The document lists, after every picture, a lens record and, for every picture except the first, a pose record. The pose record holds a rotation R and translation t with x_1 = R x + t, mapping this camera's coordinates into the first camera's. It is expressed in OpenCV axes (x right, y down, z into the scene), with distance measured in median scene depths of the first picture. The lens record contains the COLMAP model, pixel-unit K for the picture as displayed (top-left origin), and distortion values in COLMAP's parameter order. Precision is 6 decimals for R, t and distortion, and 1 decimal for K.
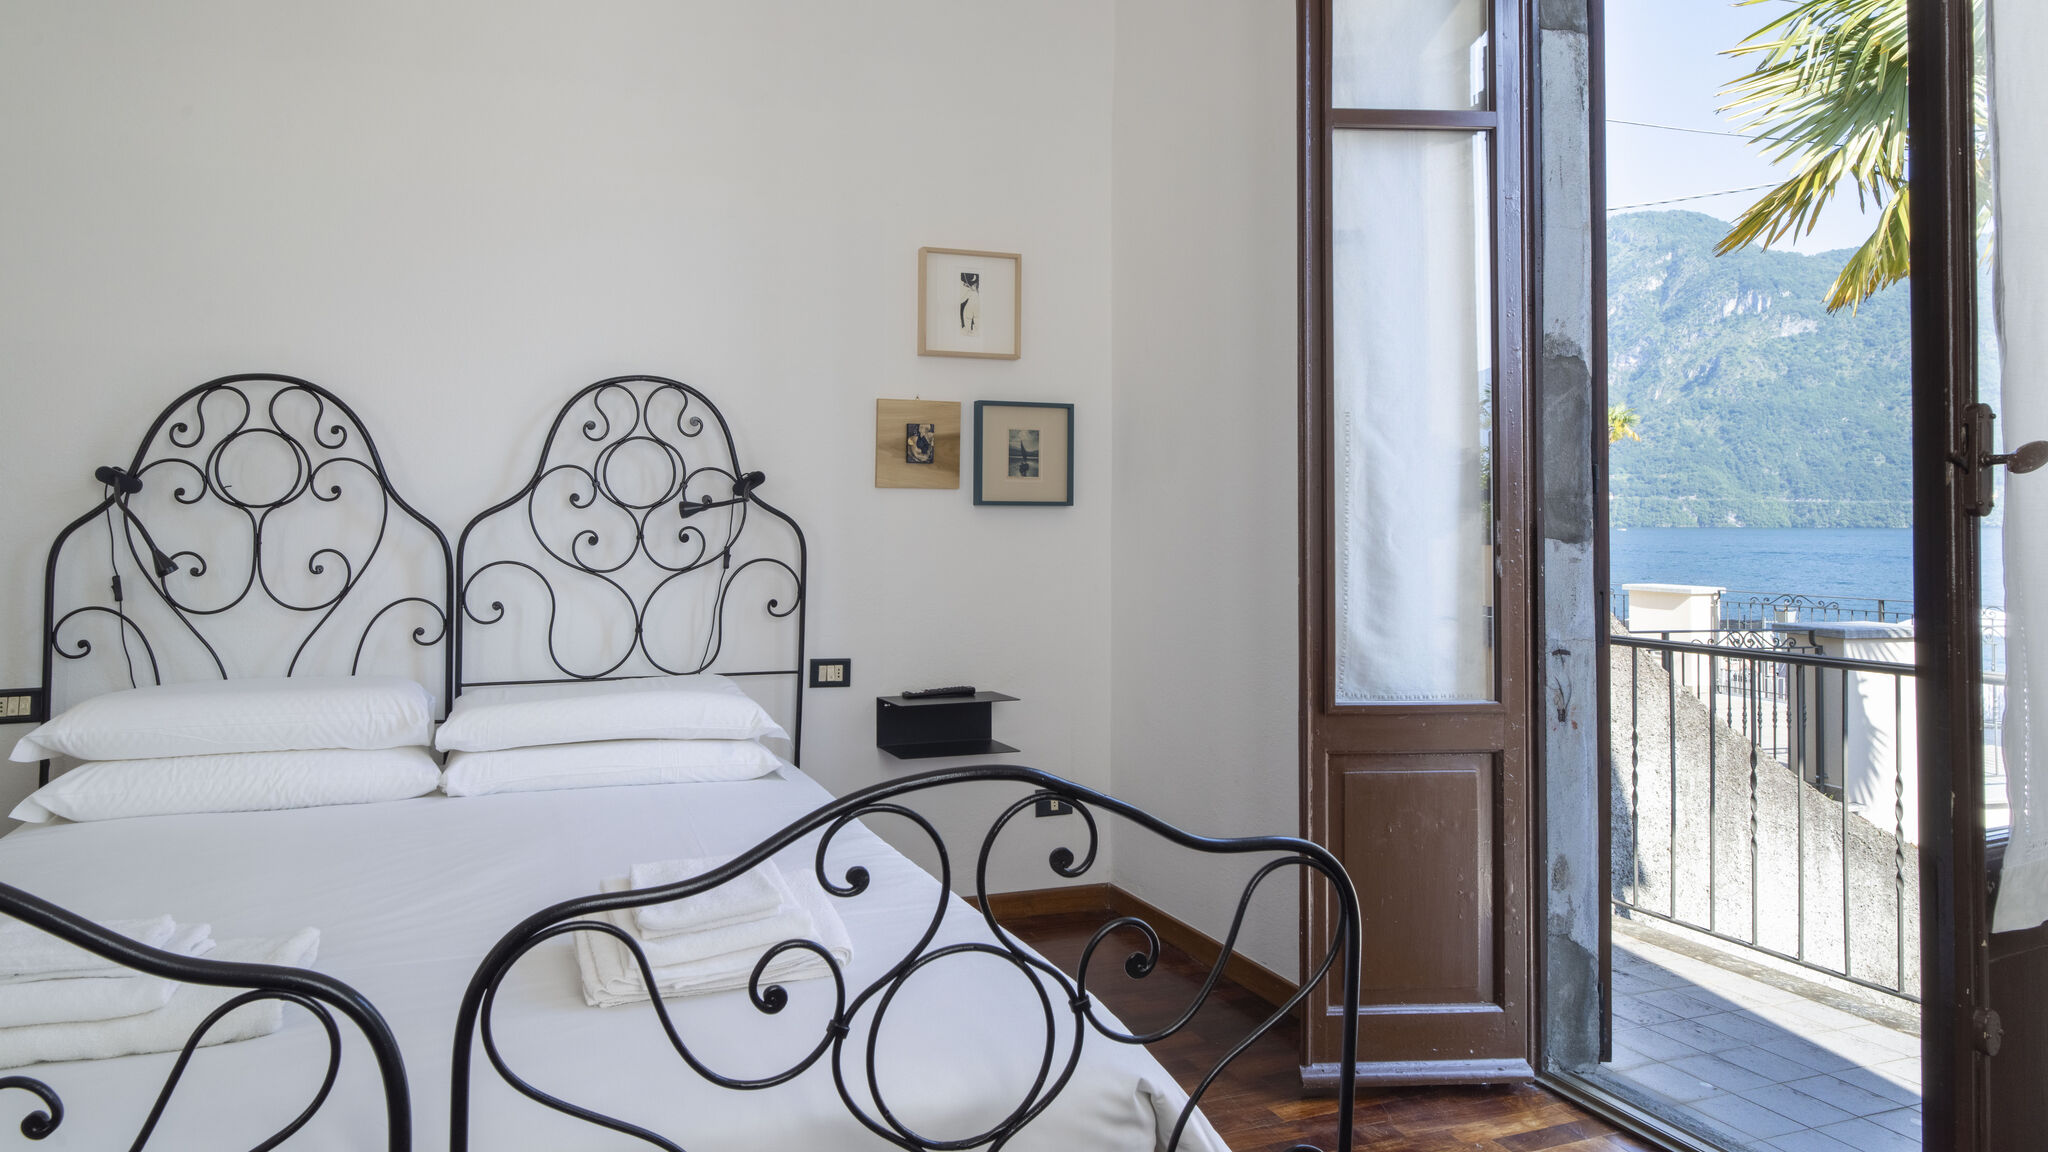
lens RADIAL K [[1139.9, 0, 819.3], [0, 1139.9, 500.4], [0, 0, 1]] dist [-0.001747, -0.001268]
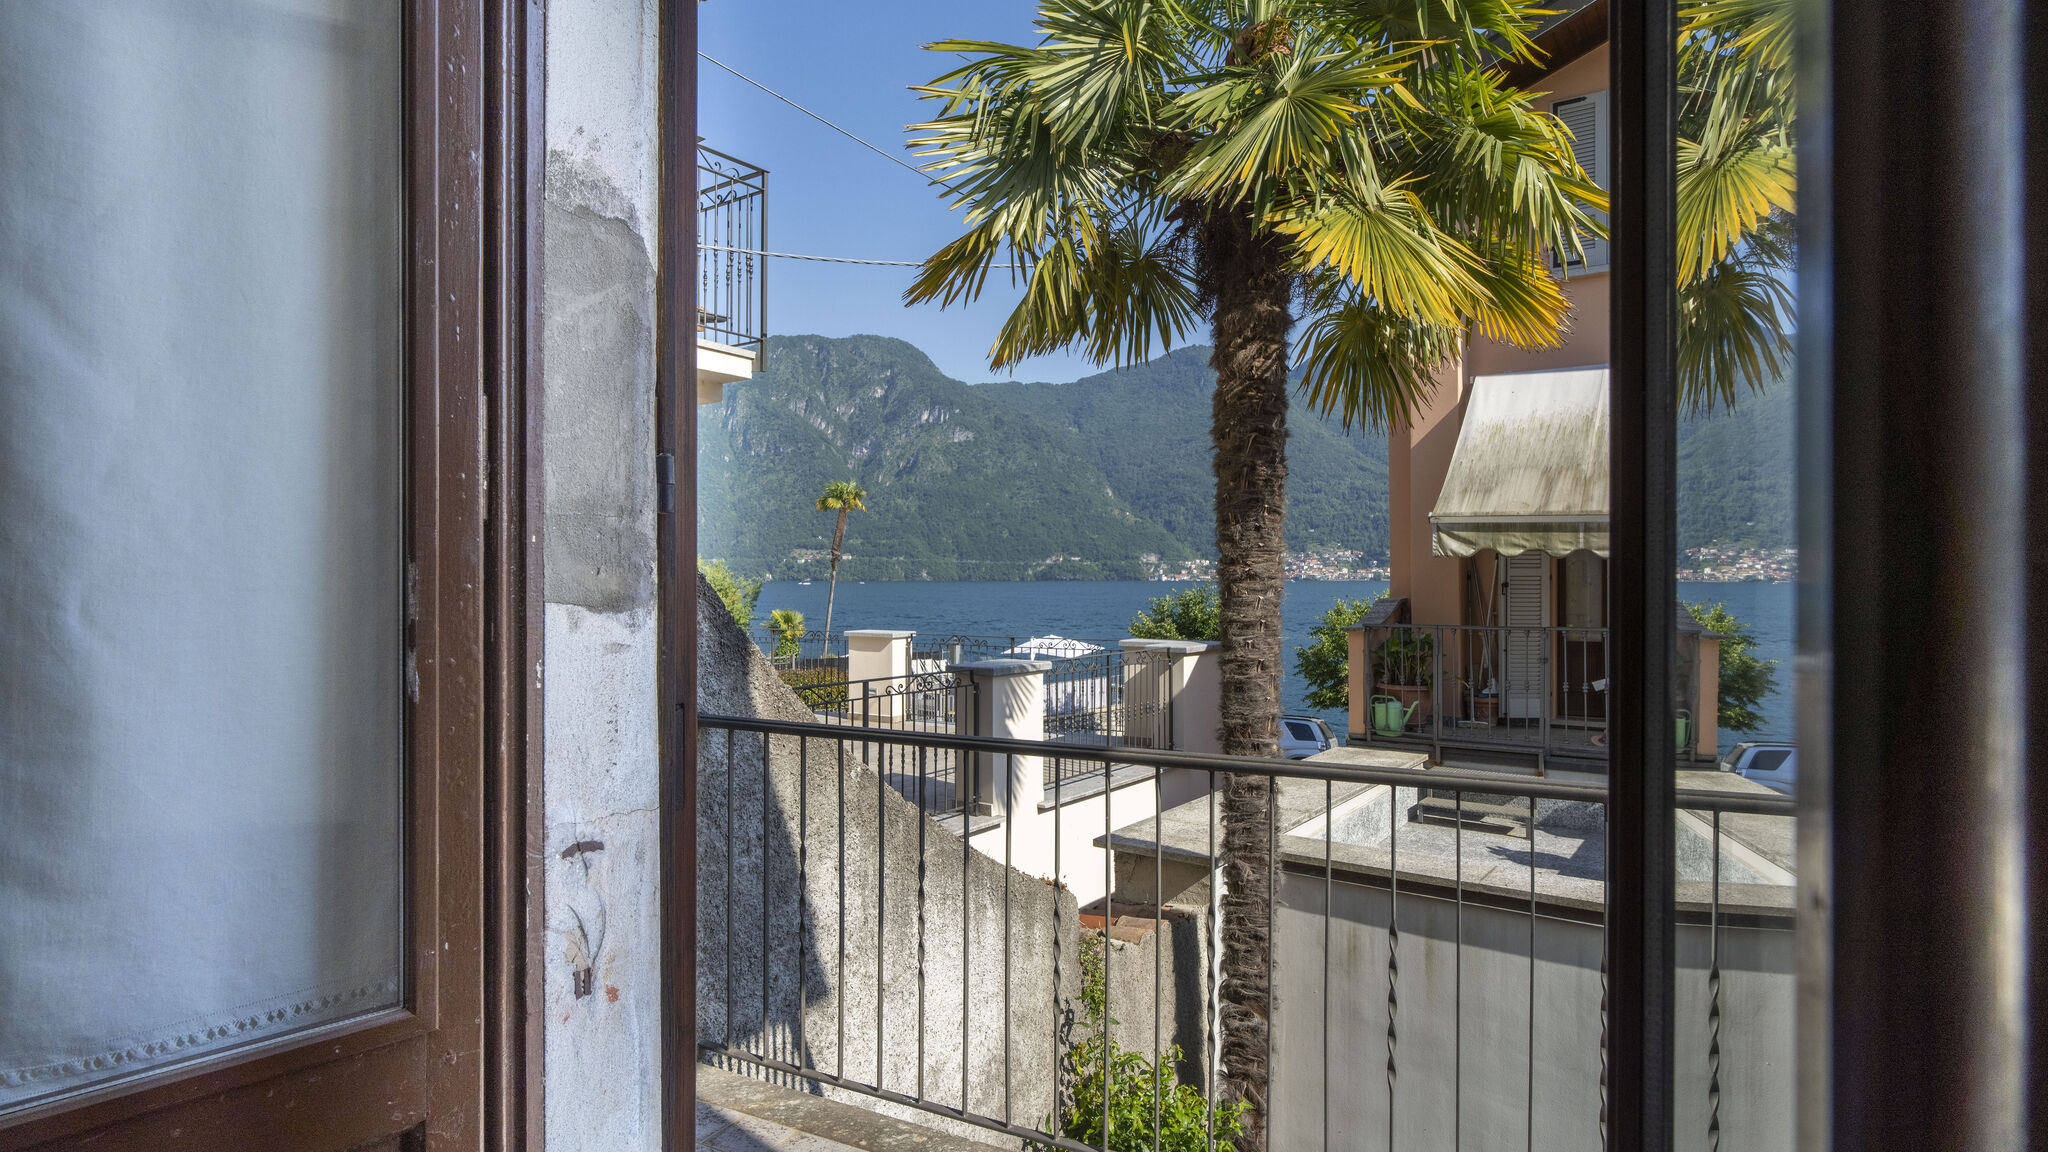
lens RADIAL K [[1079.1, 0, 1027.8], [0, 1079.1, 577.6], [0, 0, 1]] dist [-0.004325, 0.000906]
pose [[0.717080, -0.001566, 0.696989, 0.388687], [-0.012037, 0.999821, 0.014631, 0.011867], [-0.696887, -0.018881, 0.716933, 0.458192]]
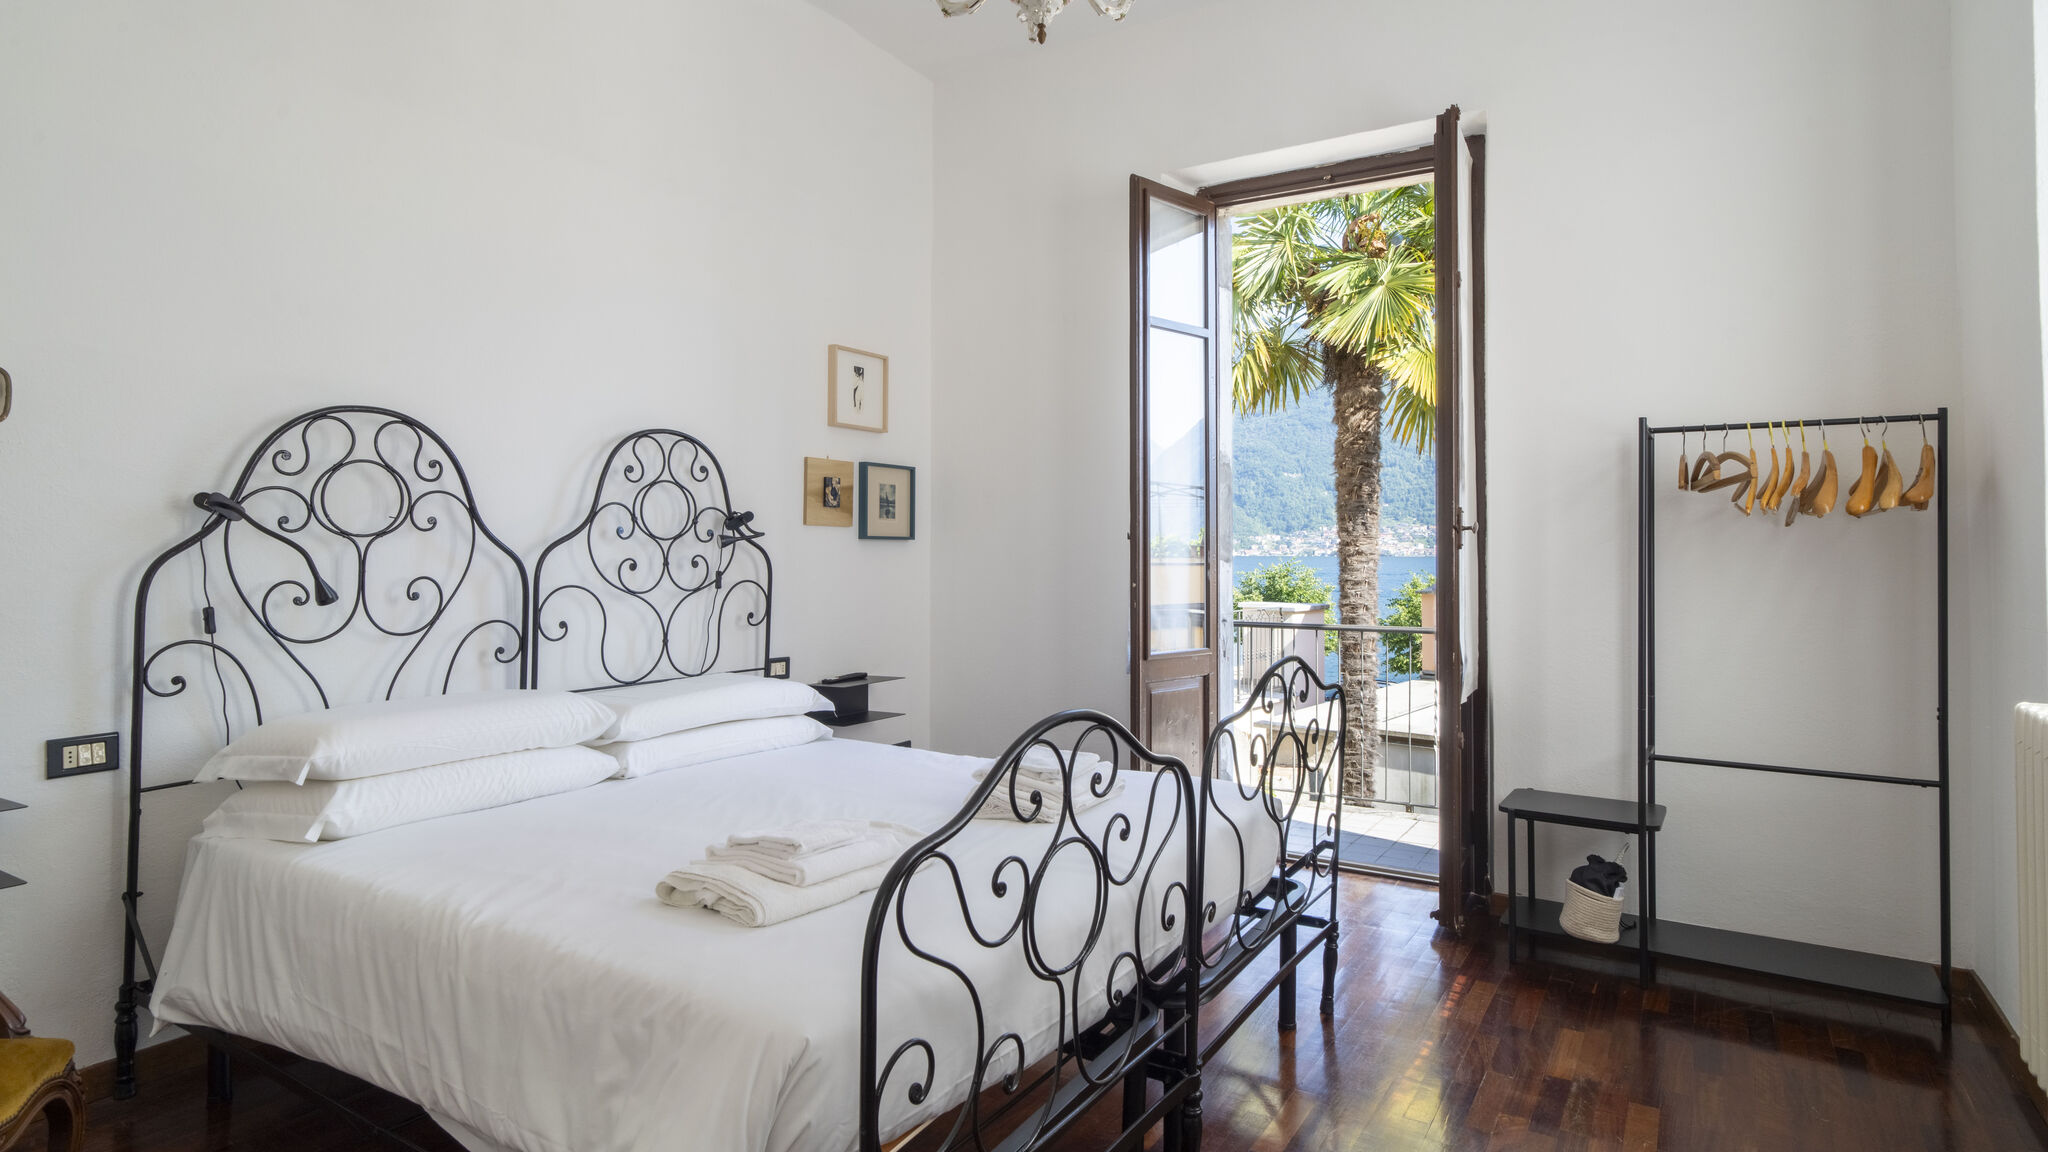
lens RADIAL K [[1079.3, 0, 1024.5], [0, 1079.3, 535.7], [0, 0, 1]] dist [-0.002382, -0.000118]
pose [[0.761602, 0.010154, 0.647965, -0.610884], [-0.013204, 0.999913, -0.000149, -0.002048], [-0.647910, -0.008443, 0.761670, -0.113794]]
